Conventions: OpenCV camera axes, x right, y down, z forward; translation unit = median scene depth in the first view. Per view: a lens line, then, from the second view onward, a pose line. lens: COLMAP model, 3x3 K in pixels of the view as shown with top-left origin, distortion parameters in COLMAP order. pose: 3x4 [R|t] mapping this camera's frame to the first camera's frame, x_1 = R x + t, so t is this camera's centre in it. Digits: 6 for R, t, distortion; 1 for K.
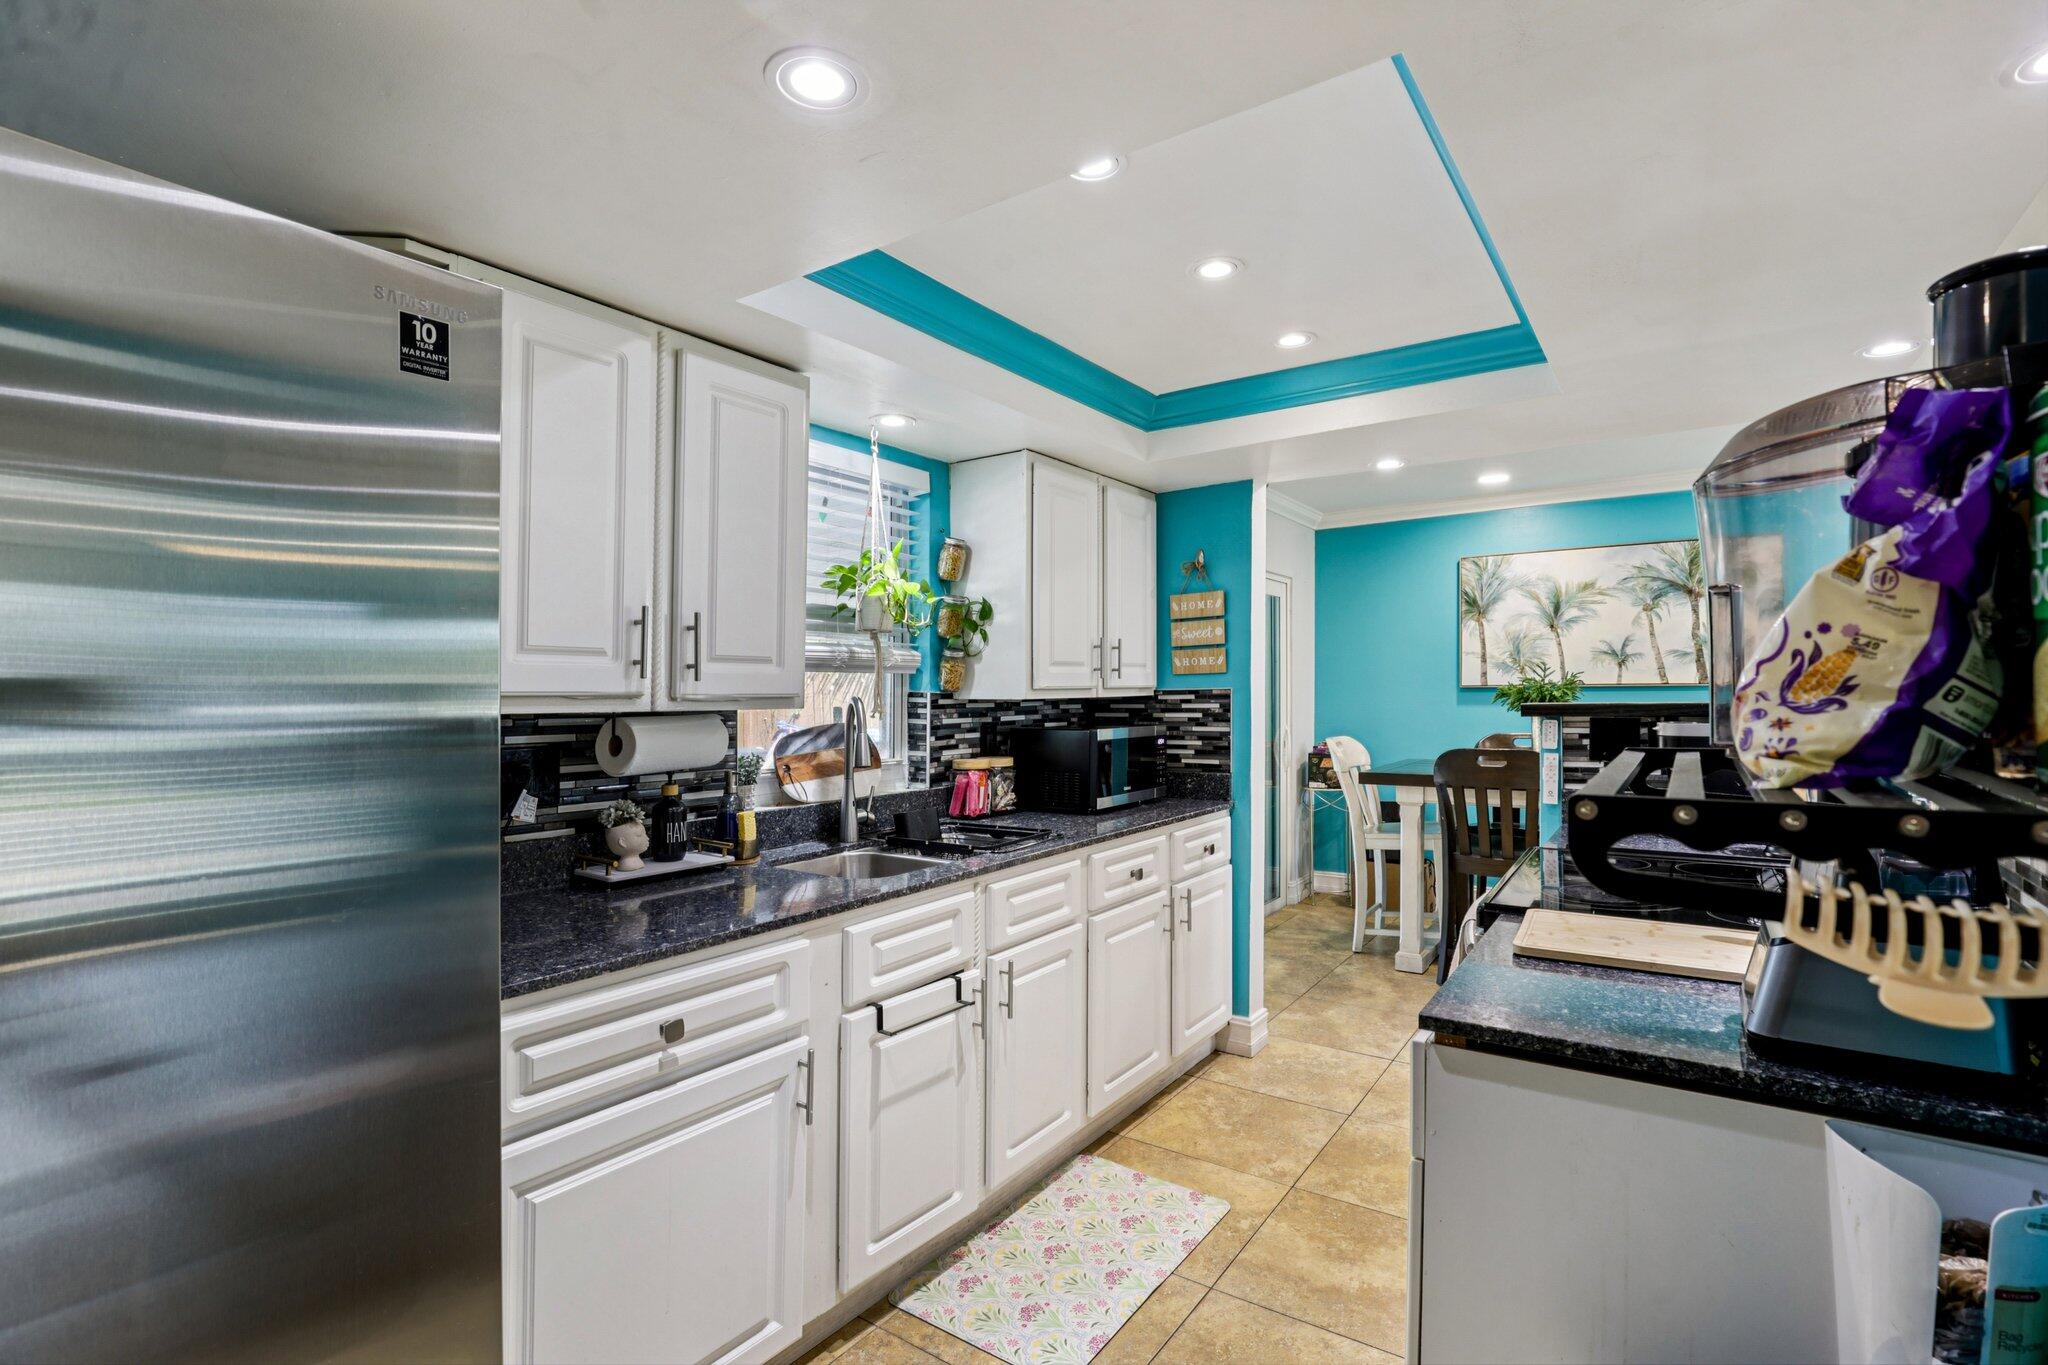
lens RADIAL K [[943.2, 0, 1013.2], [0, 943.2, 676.5], [0, 0, 1]] dist [-0.034268, 0.006877]
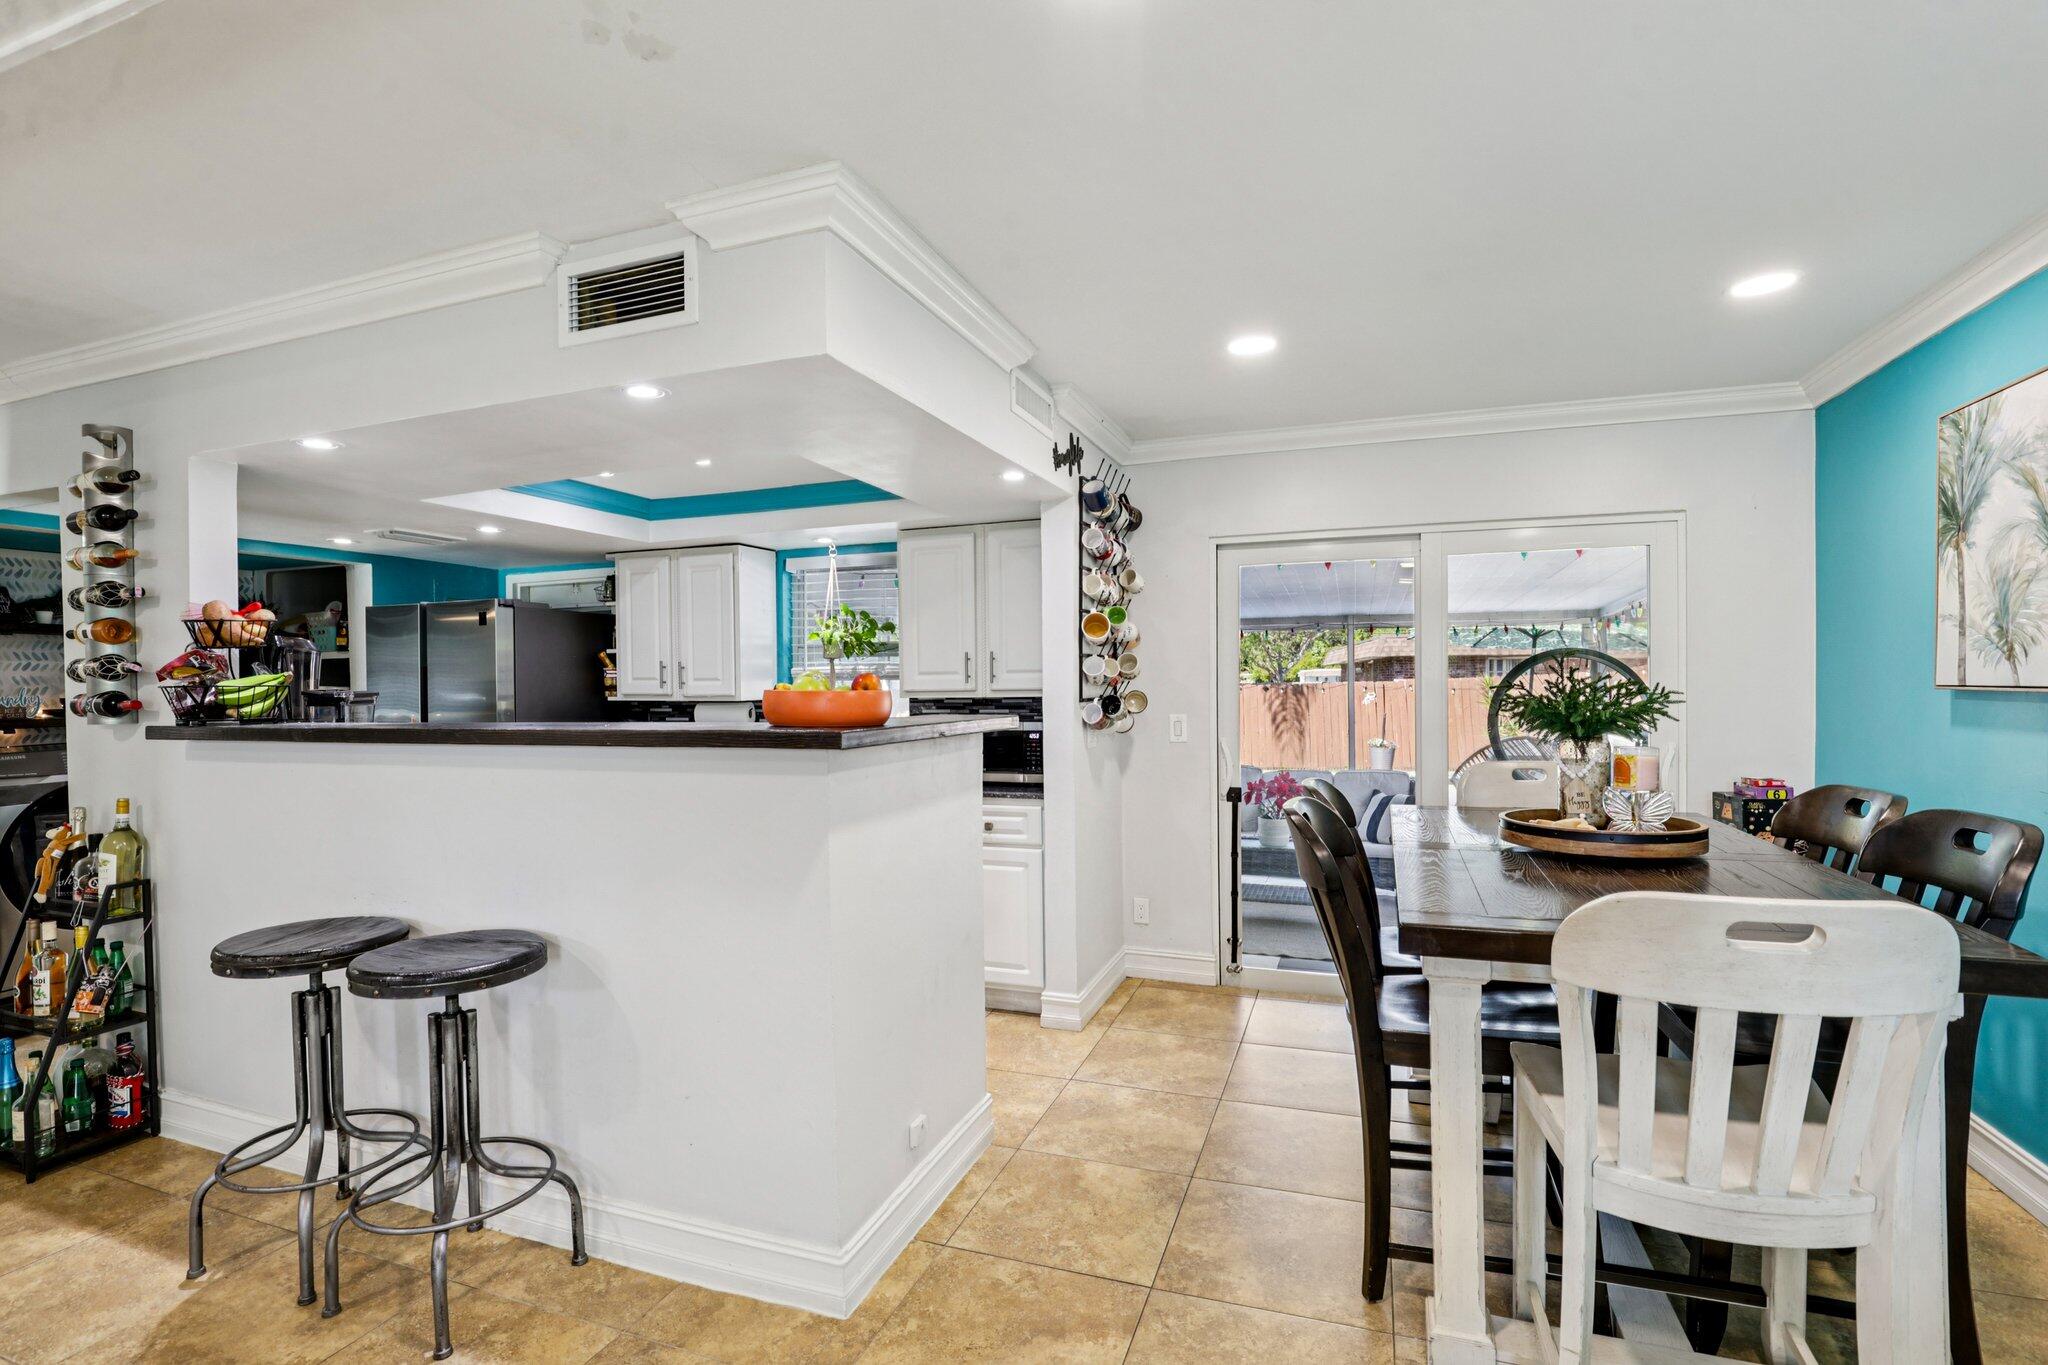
lens RADIAL K [[943.2, 0, 1032.4], [0, 943.2, 682.0], [0, 0, 1]] dist [-0.034268, 0.006877]
pose [[0.277365, 0.006477, -0.960743, 0.874756], [0.022859, 0.999650, 0.013338, -0.009478], [0.960493, -0.025661, 0.277120, 0.461887]]
